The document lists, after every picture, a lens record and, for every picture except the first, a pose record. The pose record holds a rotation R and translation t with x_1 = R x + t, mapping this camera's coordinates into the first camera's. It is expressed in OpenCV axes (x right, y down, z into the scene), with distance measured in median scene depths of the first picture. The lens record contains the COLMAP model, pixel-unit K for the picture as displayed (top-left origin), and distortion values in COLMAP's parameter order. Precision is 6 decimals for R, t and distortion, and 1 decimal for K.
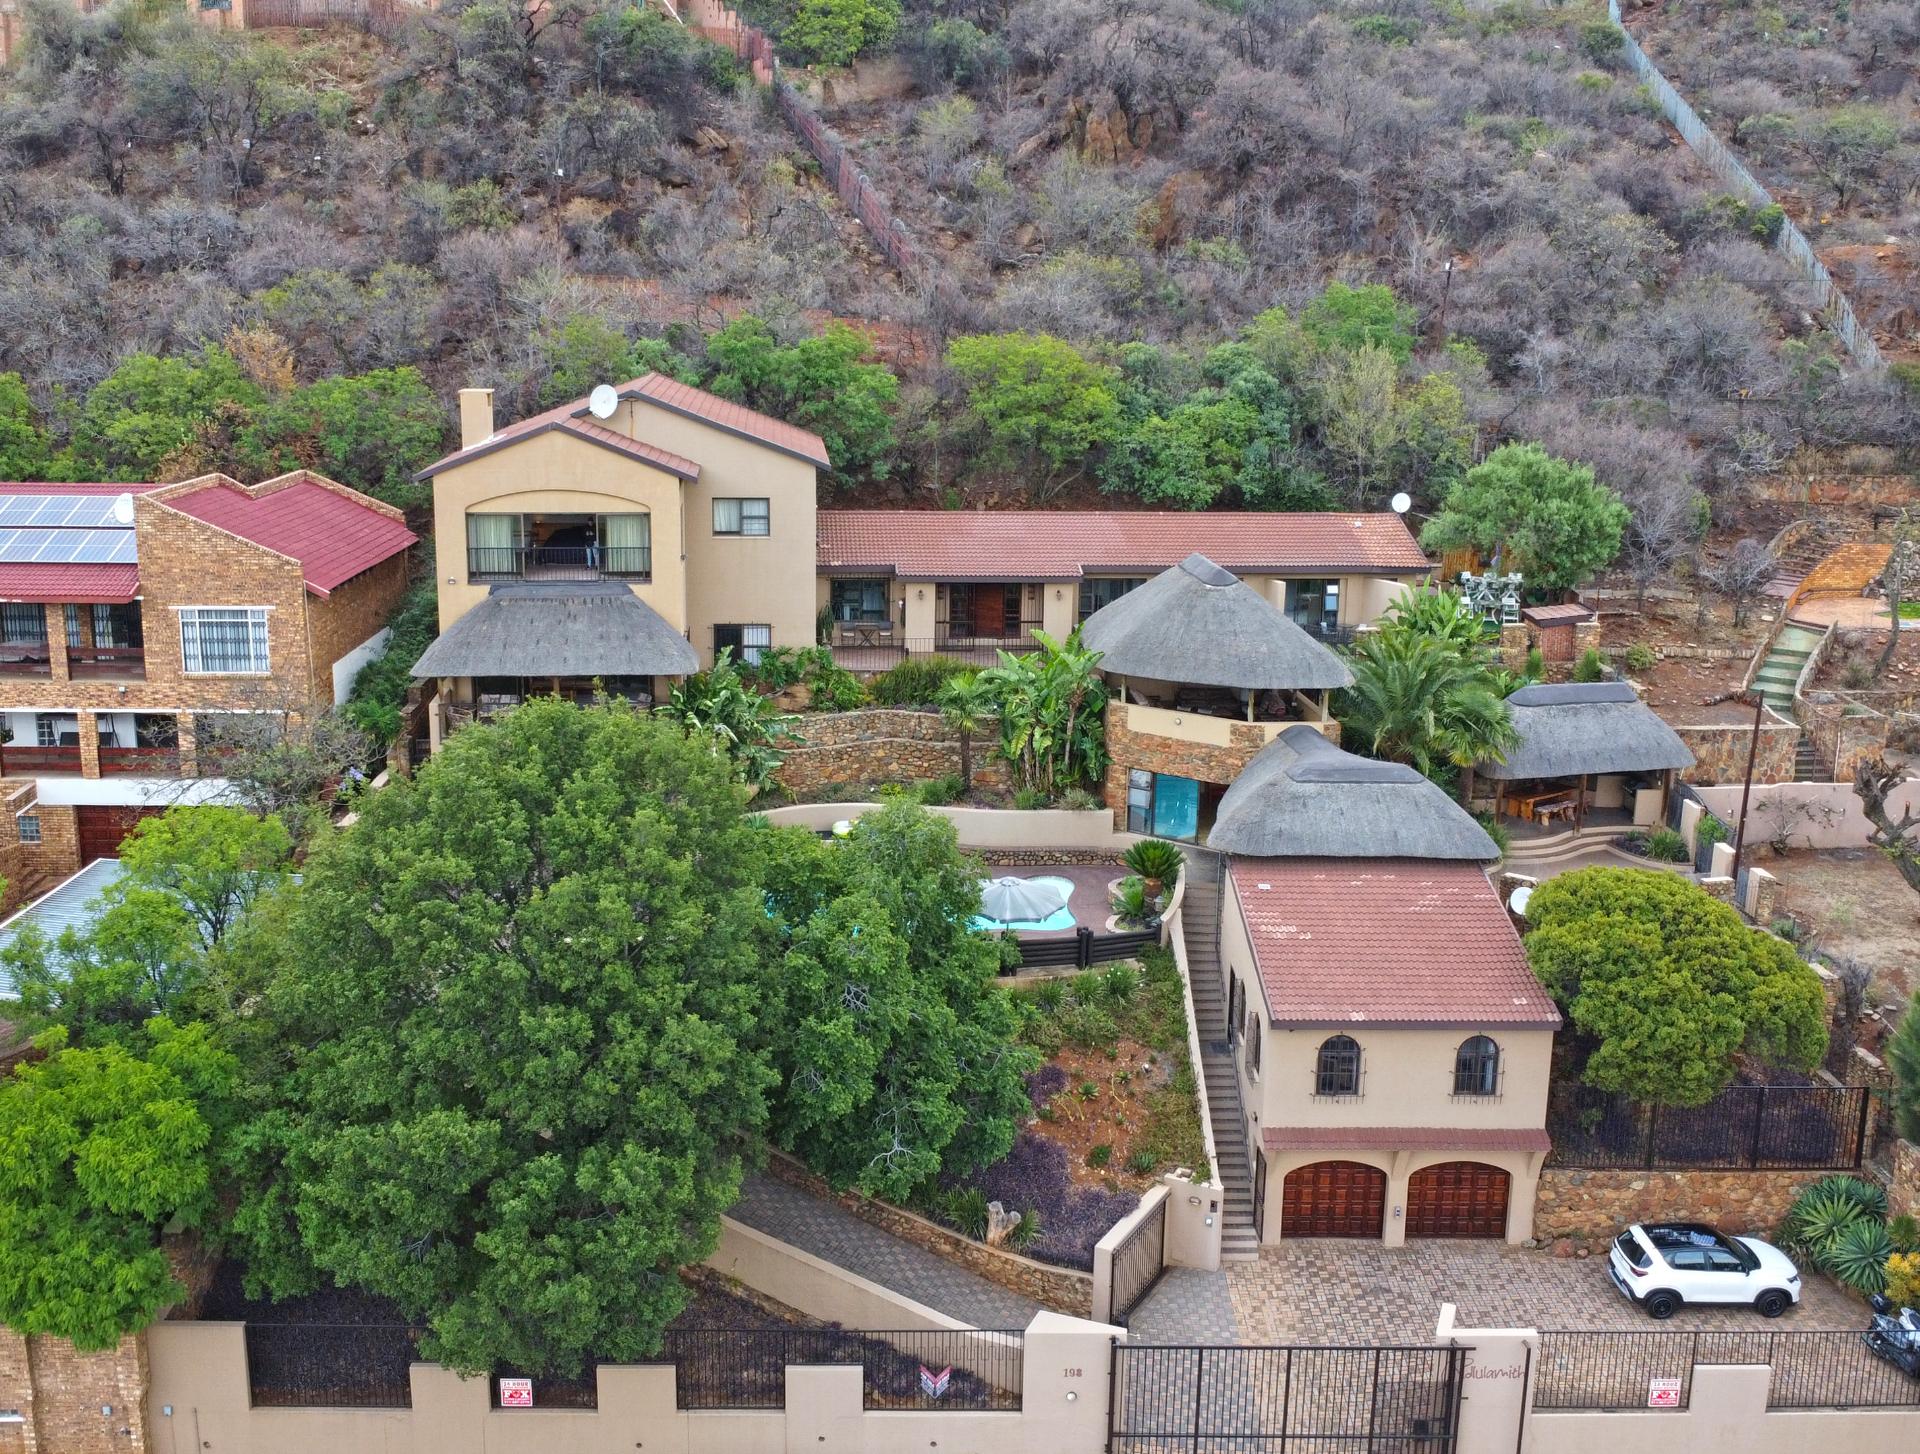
lens RADIAL K [[1352.2, 0, 957.7], [0, 1352.2, 726.6], [0, 0, 1]] dist [-0.028793, -0.001030]
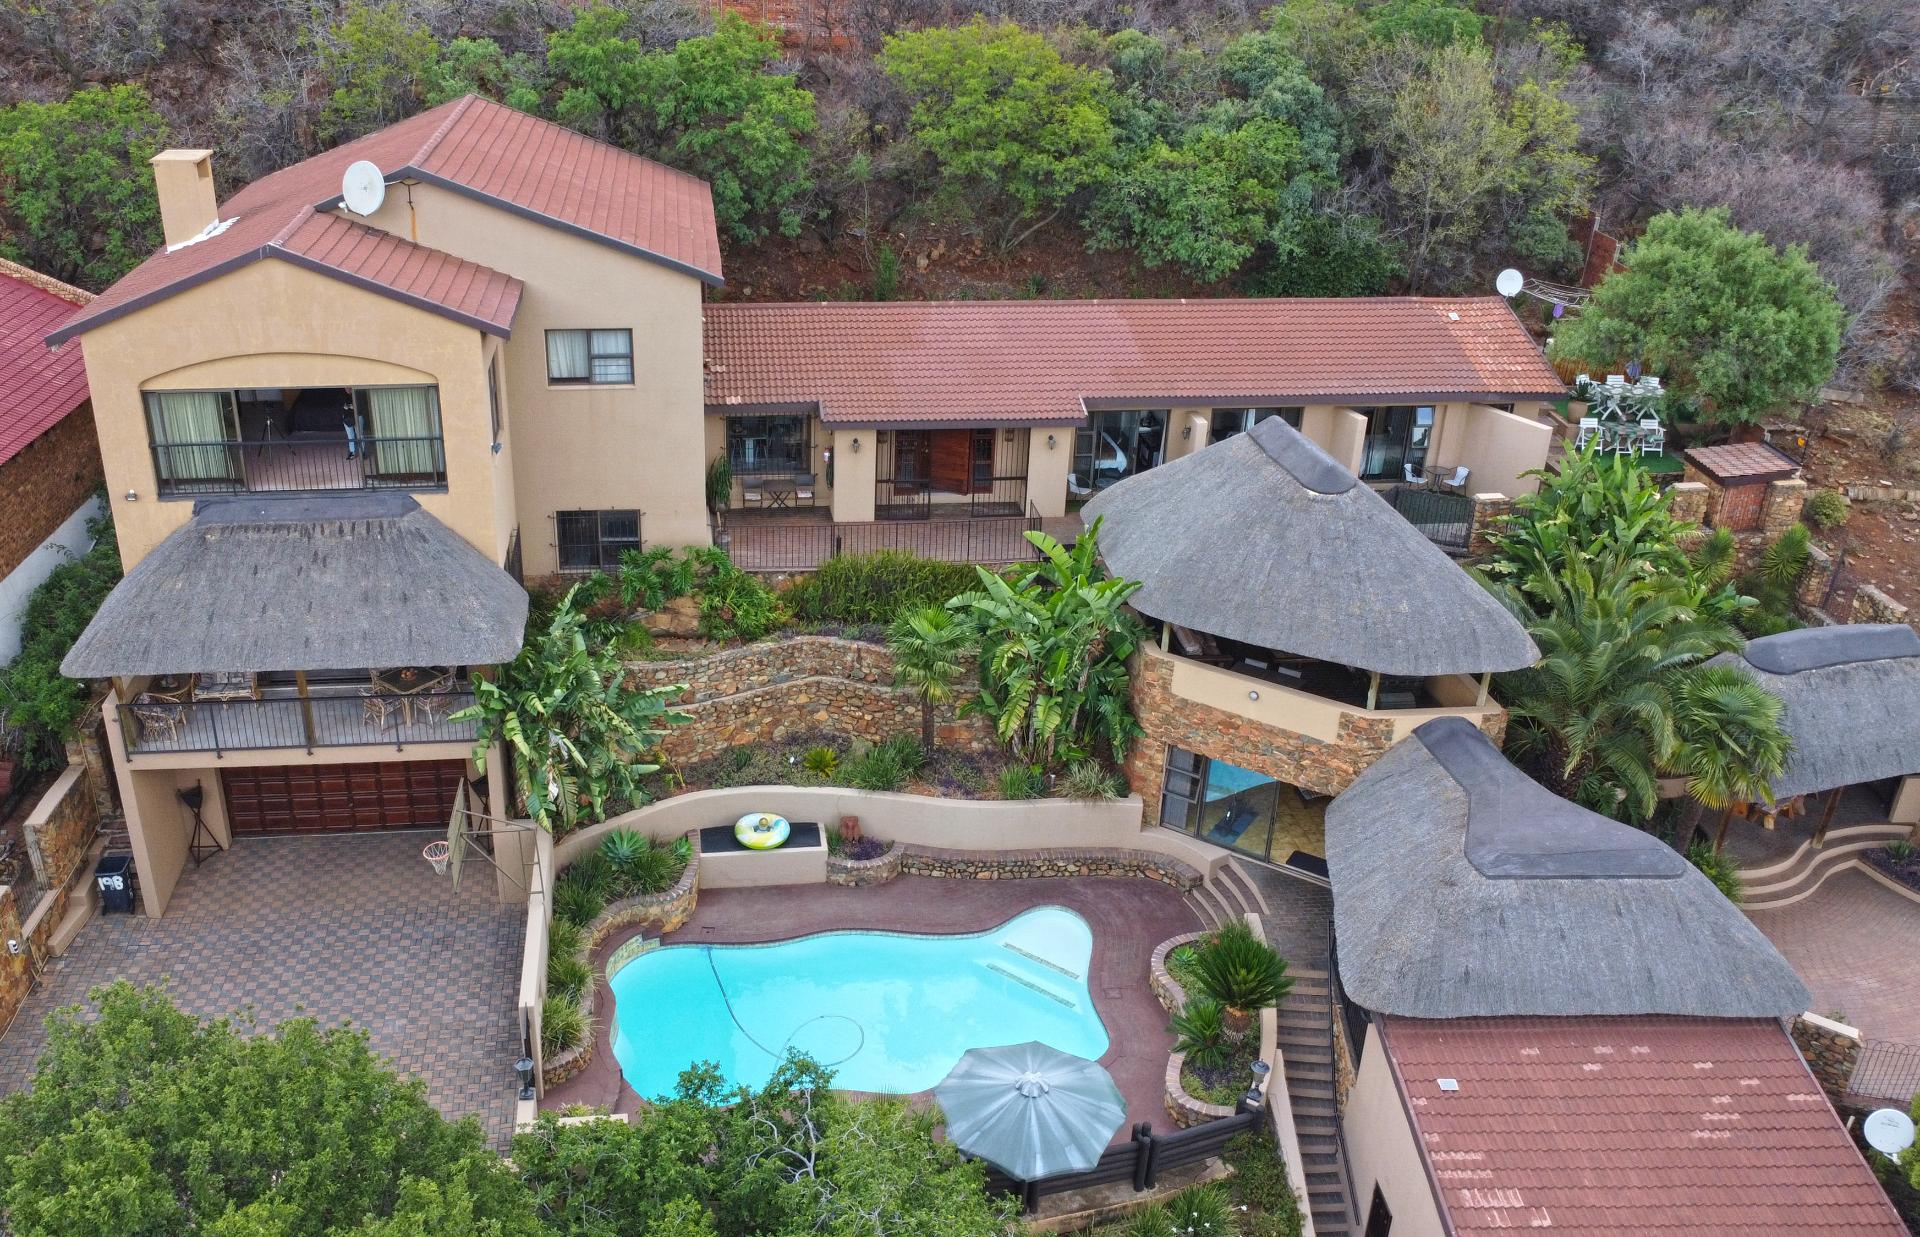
lens RADIAL K [[1347.7, 0, 862.2], [0, 1347.7, 613.4], [0, 0, 1]] dist [-0.026297, 0.000120]
pose [[0.999993, -0.001359, 0.003459, -0.028118], [0.000748, 0.985271, 0.170996, -0.139120], [-0.003641, -0.170993, 0.985266, 0.315970]]
